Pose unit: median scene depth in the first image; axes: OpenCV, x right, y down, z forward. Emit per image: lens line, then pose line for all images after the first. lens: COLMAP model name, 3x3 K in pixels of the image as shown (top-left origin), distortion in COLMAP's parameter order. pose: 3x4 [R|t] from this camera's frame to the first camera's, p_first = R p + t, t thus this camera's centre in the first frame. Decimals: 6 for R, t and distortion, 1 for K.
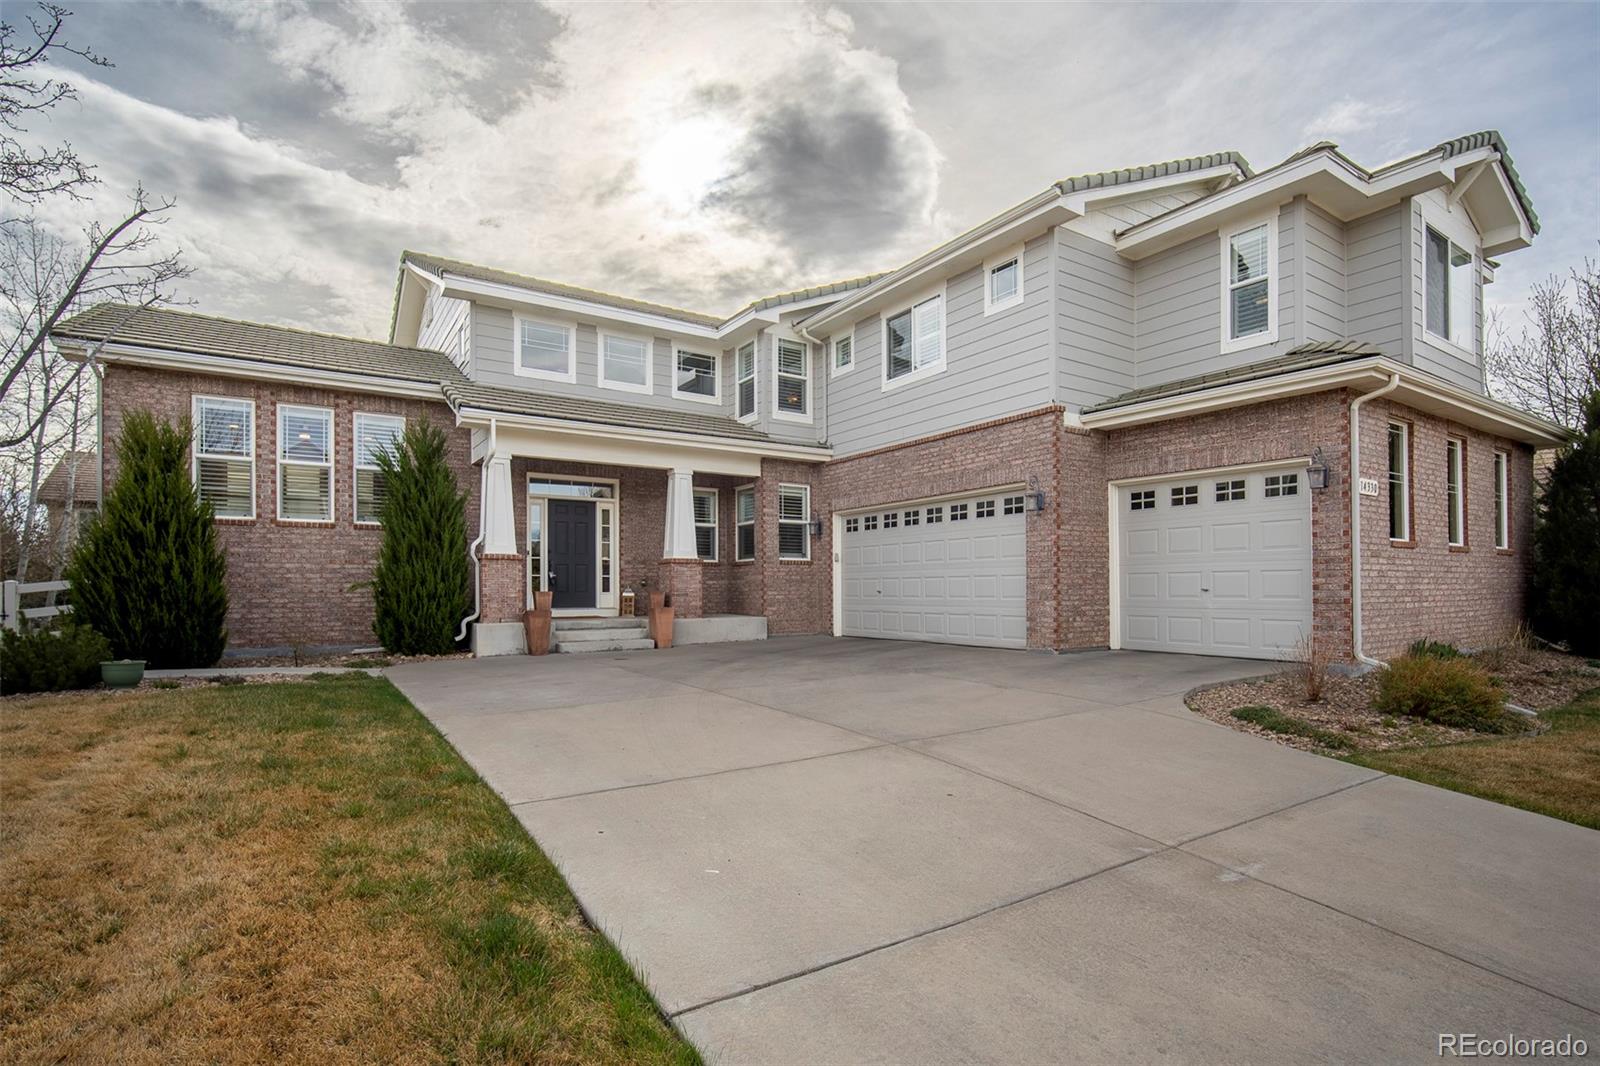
lens RADIAL K [[717.6, 0, 811.6], [0, 717.6, 549.9], [0, 0, 1]] dist [-0.010619, 0.000182]
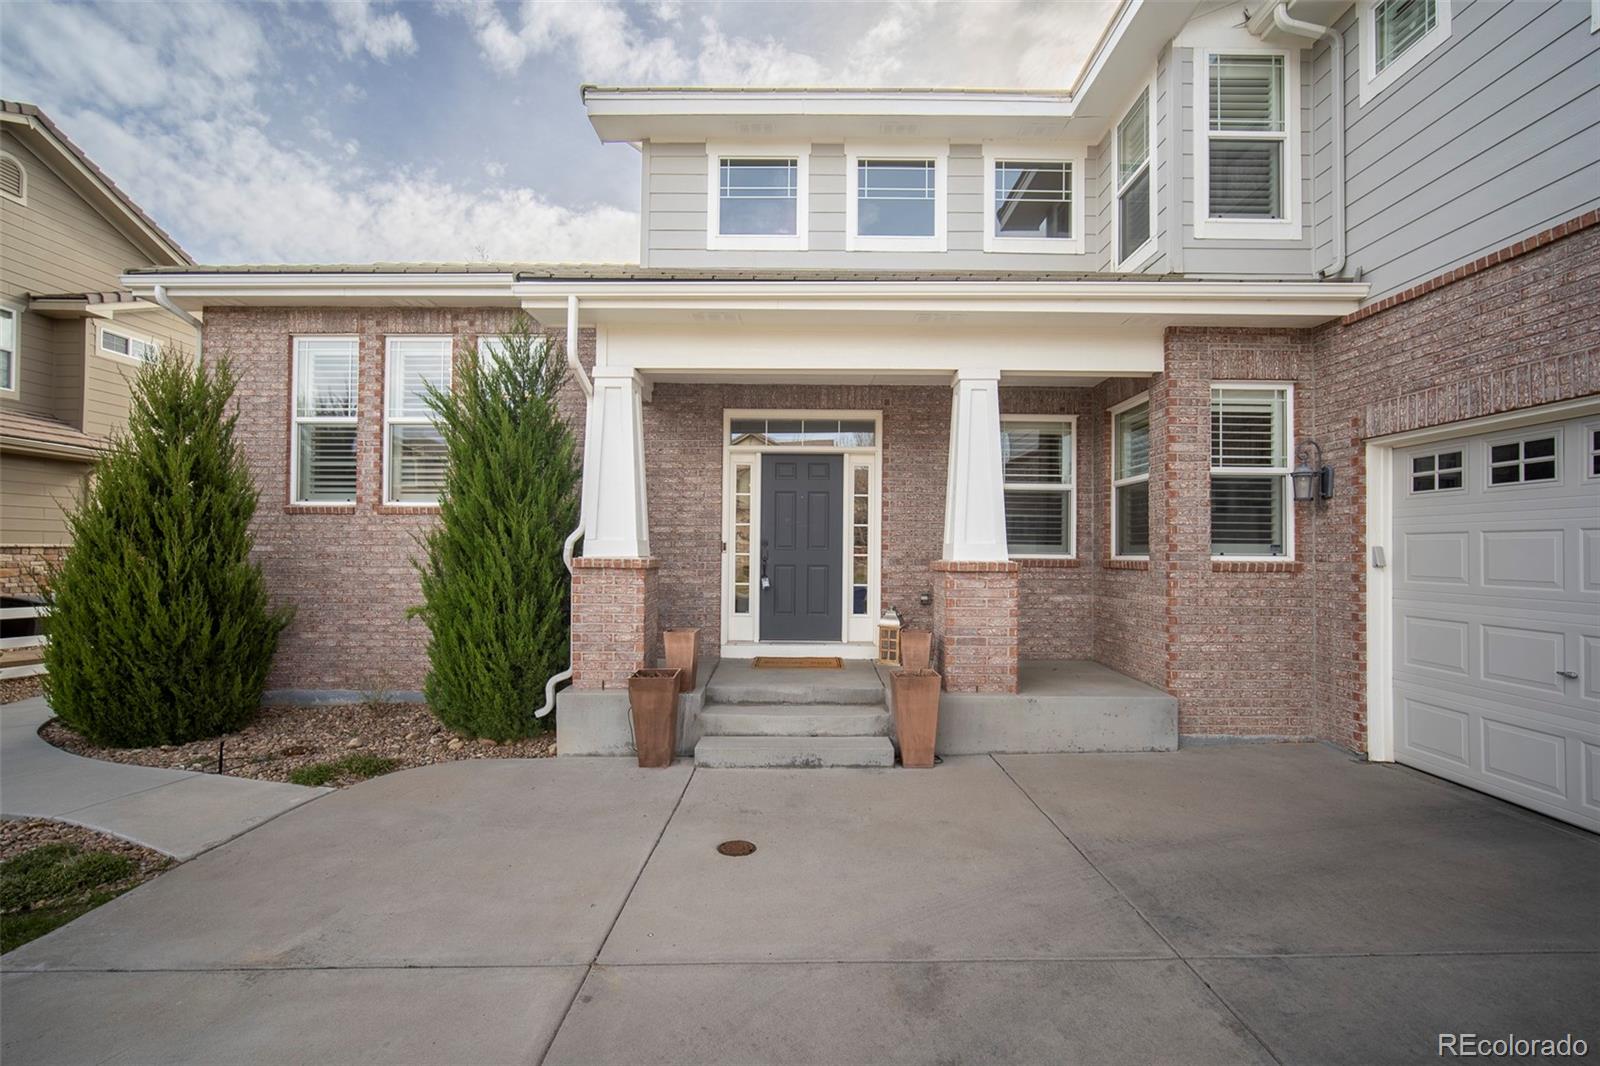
lens RADIAL K [[717.6, 0, 811.6], [0, 717.6, 549.9], [0, 0, 1]] dist [-0.010619, 0.000182]
pose [[0.848578, 0.005807, -0.529039, -0.021403], [0.019459, 0.998921, 0.042177, -0.015609], [0.528713, -0.046085, 0.847549, 0.505744]]
